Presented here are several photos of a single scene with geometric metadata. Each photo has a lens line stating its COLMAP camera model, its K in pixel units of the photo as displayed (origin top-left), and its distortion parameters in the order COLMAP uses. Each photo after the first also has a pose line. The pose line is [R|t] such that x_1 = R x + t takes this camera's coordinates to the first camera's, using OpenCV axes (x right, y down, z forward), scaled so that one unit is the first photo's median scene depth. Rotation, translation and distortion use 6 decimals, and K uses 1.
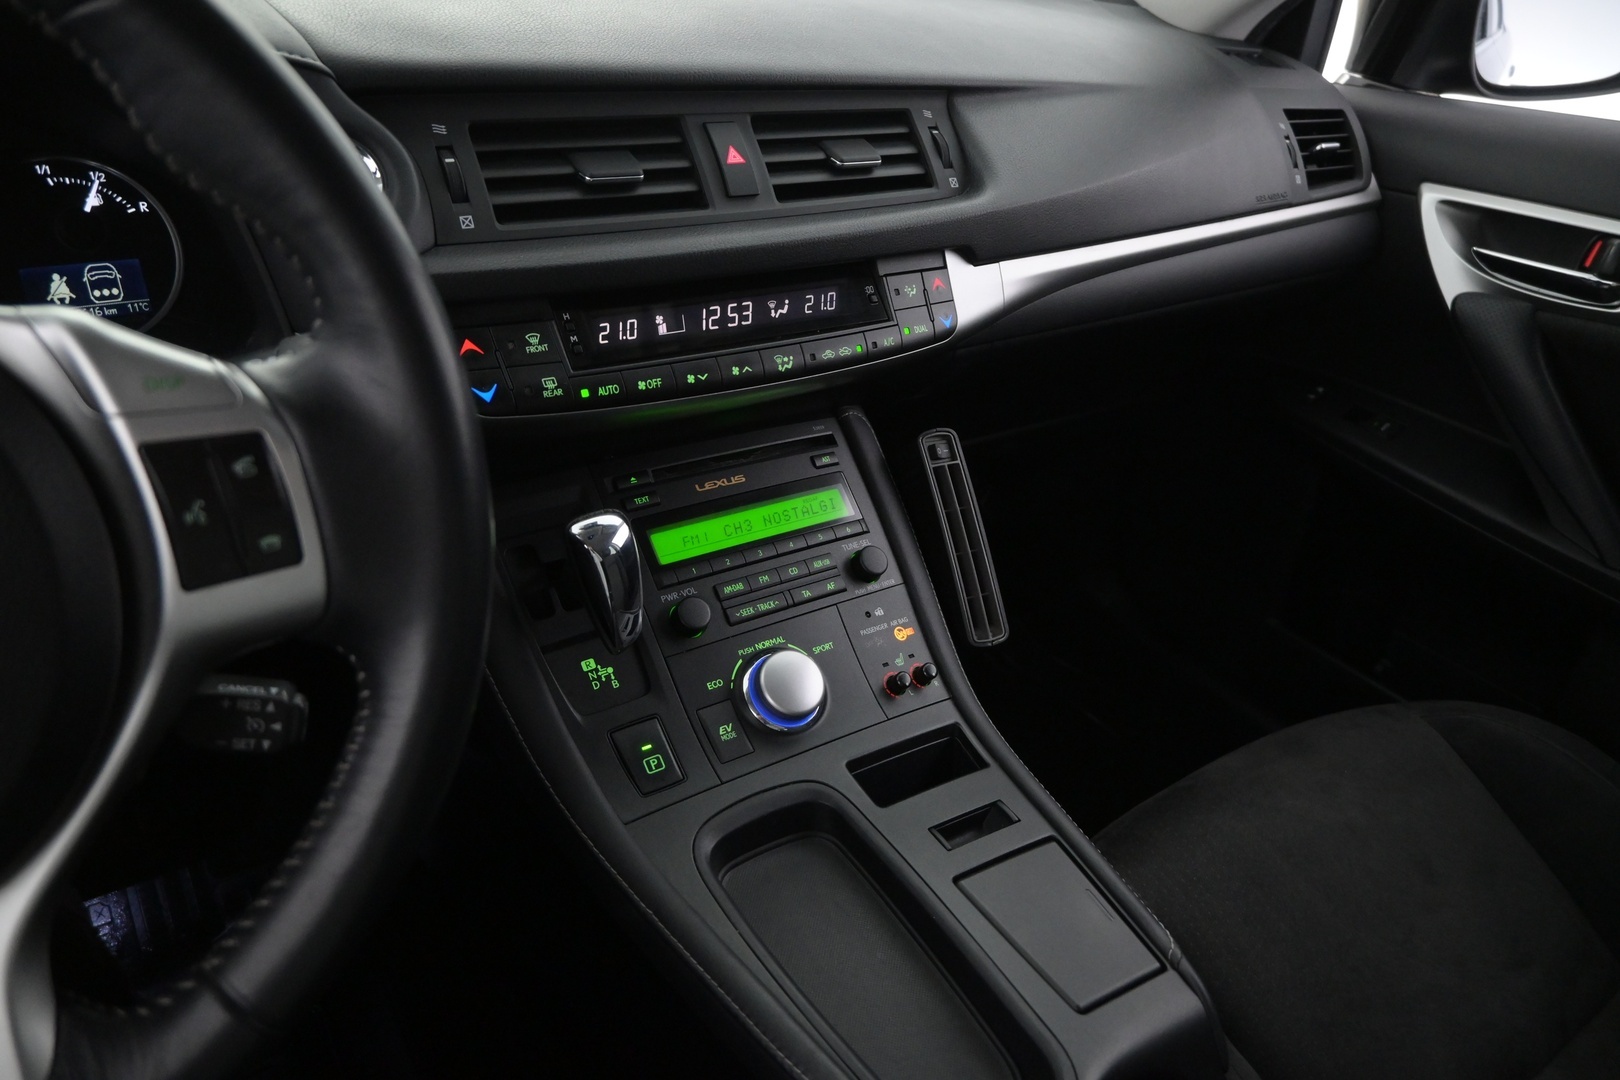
lens RADIAL K [[1108.0, 0, 812.1], [0, 1108.0, 541.1], [0, 0, 1]] dist [0.002148, 0.001686]
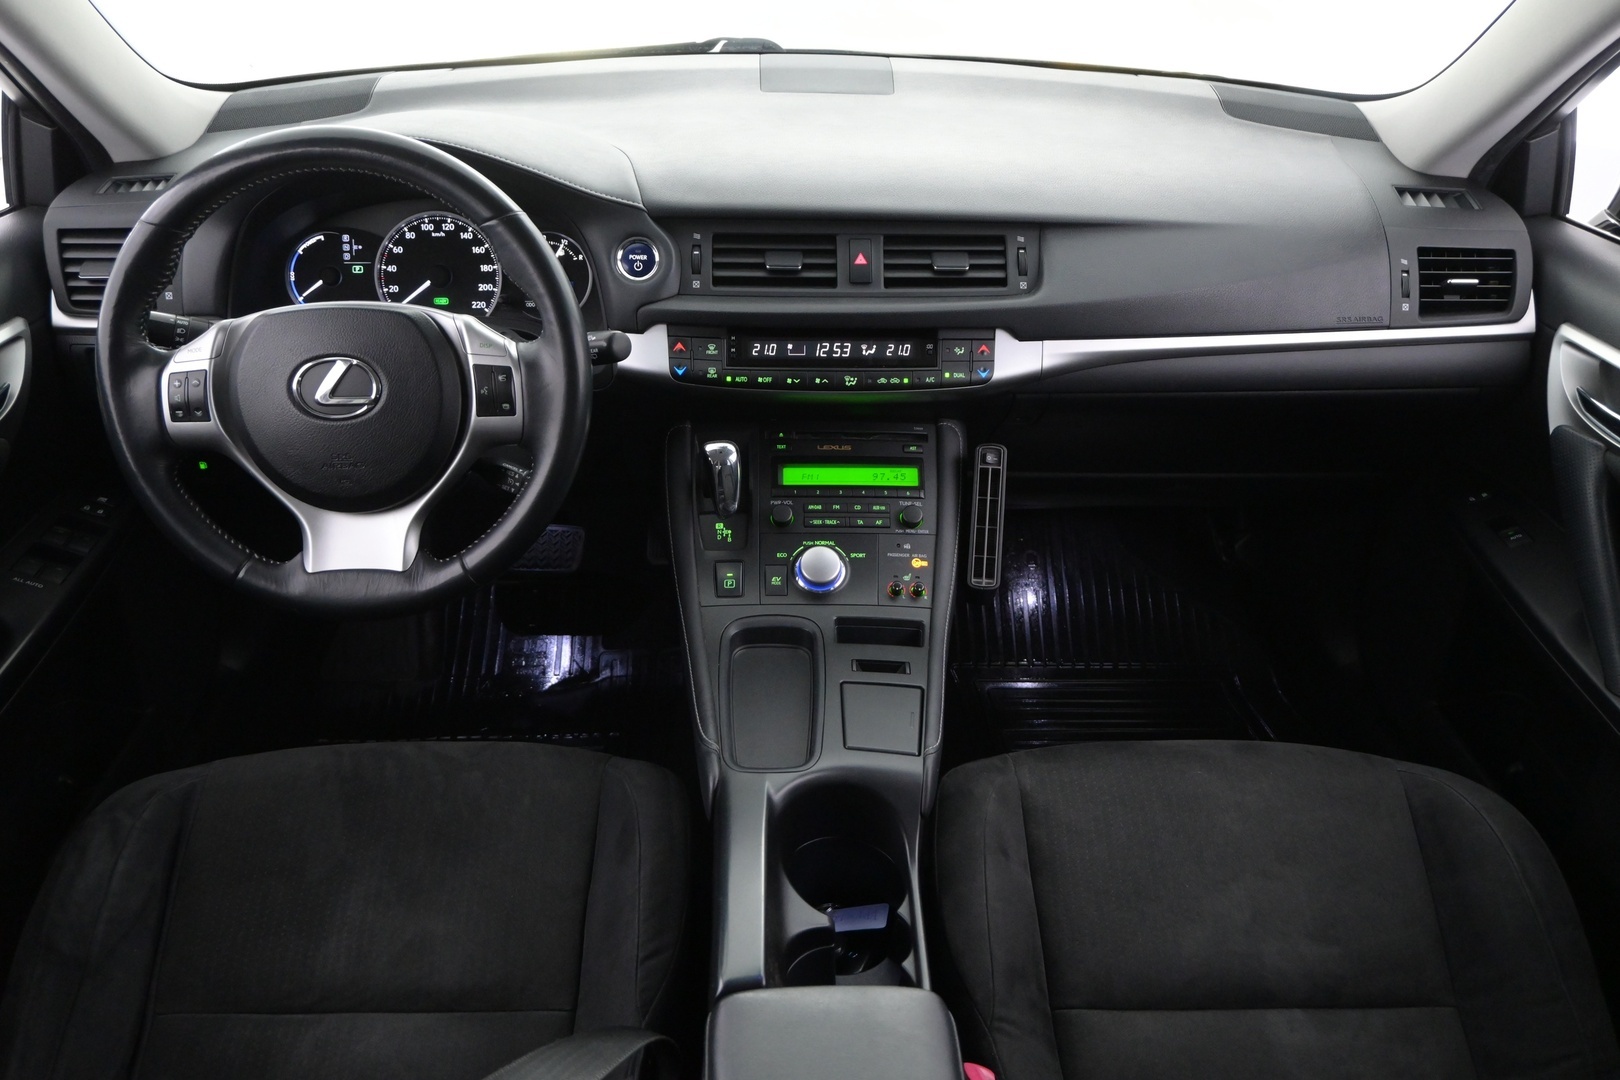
lens RADIAL K [[1193.5, 0, 807.2], [0, 1193.5, 549.7], [0, 0, 1]] dist [-0.005502, 0.001316]
pose [[0.839549, 0.228185, -0.493041, 0.886242], [-0.229174, 0.971570, 0.059418, -0.000425], [0.492582, 0.063108, 0.867975, -0.627655]]
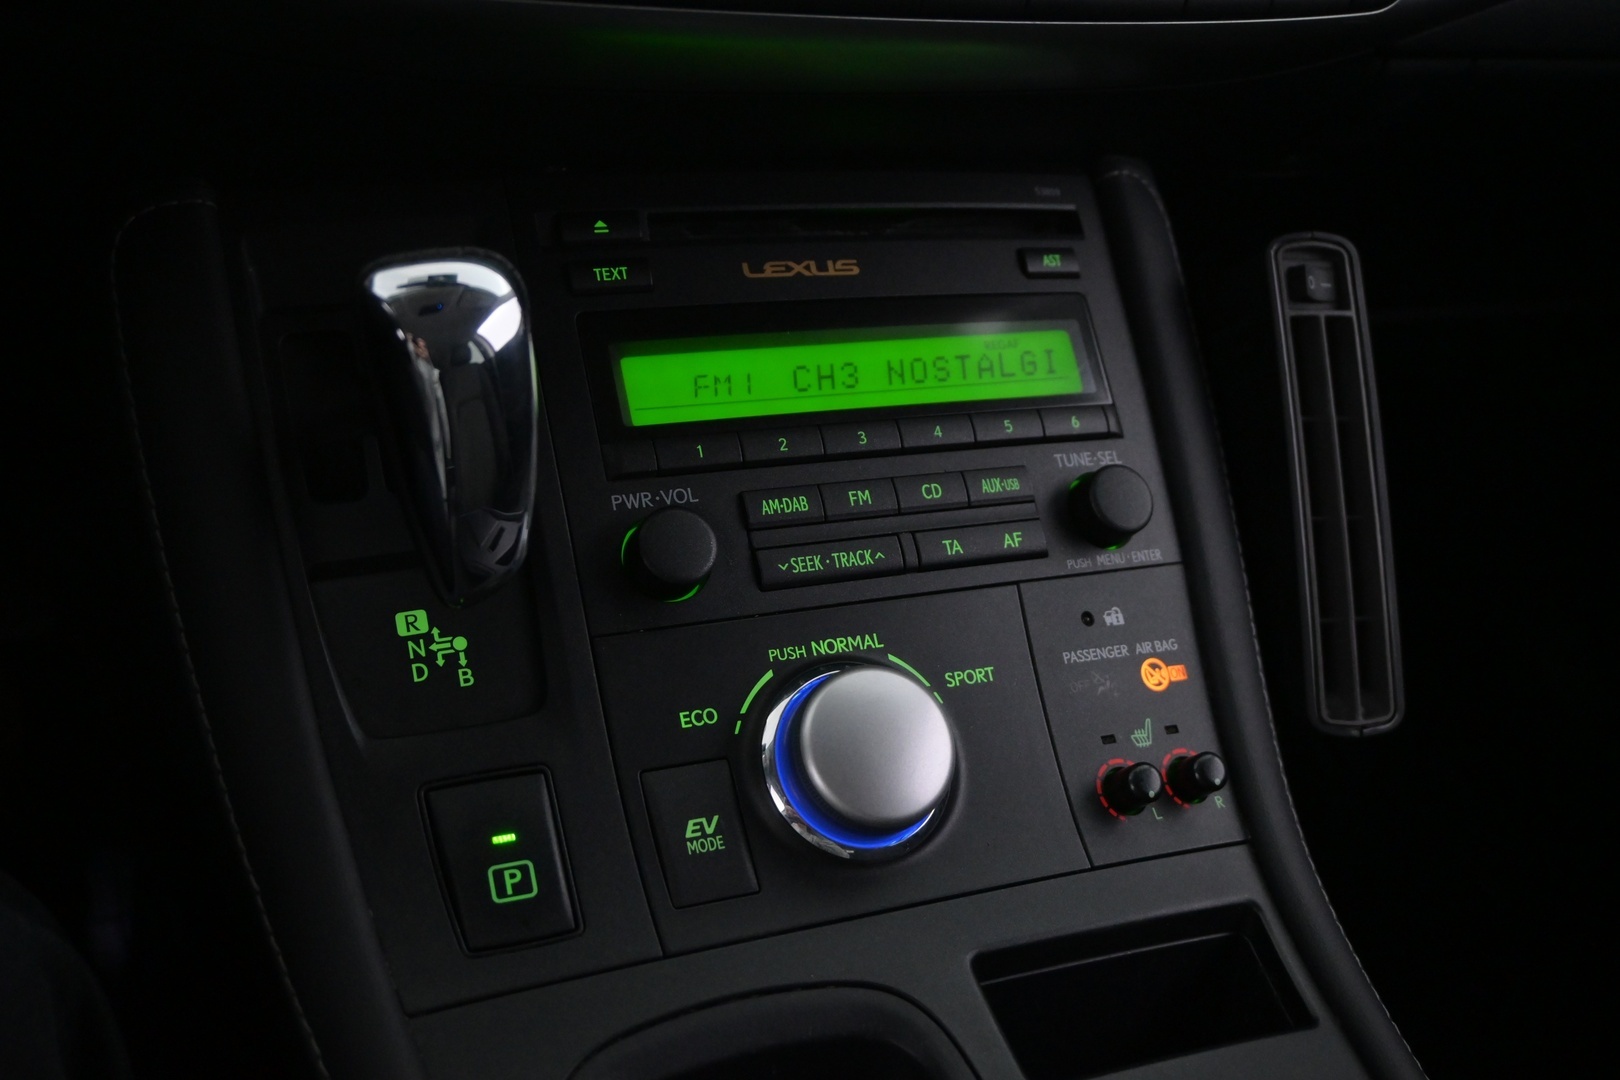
lens RADIAL K [[1676.3, 0, 822.2], [0, 1676.3, 545.2], [0, 0, 1]] dist [0.005866, 0.000000]
pose [[0.978782, 0.160591, -0.127268, 0.030904], [-0.156429, 0.986791, 0.042112, 0.029351], [0.132350, -0.021310, 0.990974, 0.372343]]
